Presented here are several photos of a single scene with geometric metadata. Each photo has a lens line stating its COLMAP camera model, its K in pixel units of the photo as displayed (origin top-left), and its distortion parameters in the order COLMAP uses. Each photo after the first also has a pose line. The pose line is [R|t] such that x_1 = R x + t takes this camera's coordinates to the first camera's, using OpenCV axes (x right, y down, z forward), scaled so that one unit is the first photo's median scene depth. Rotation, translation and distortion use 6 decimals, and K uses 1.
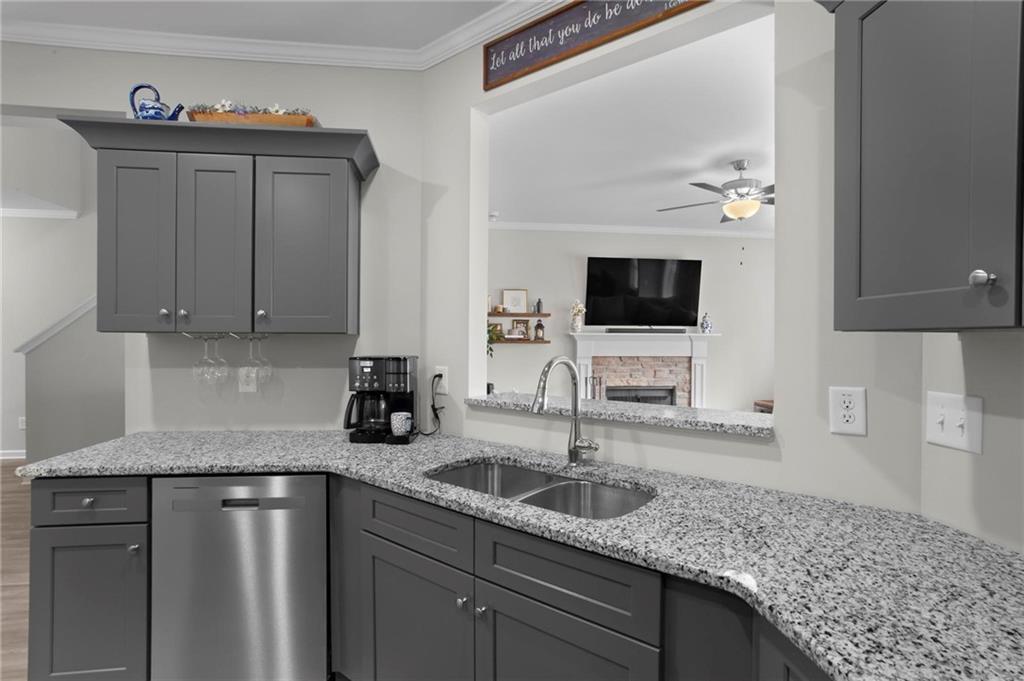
lens RADIAL K [[492.8, 0, 512.0], [0, 492.8, 340.5], [0, 0, 1]] dist [-0.002324, -0.000119]
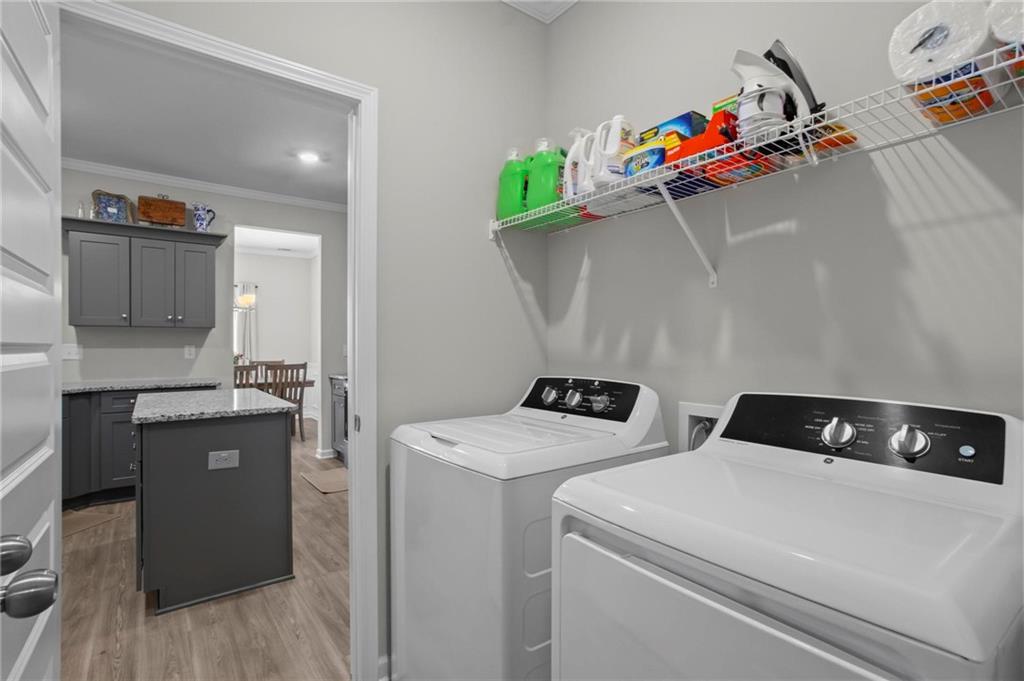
lens RADIAL K [[472.0, 0, 514.1], [0, 472.0, 353.5], [0, 0, 1]] dist [0.001255, 0.000275]
pose [[-0.498033, -0.018426, 0.866962, -2.879188], [-0.001464, 0.999791, 0.020408, 0.081041], [-0.867157, 0.008895, -0.497955, -0.042480]]
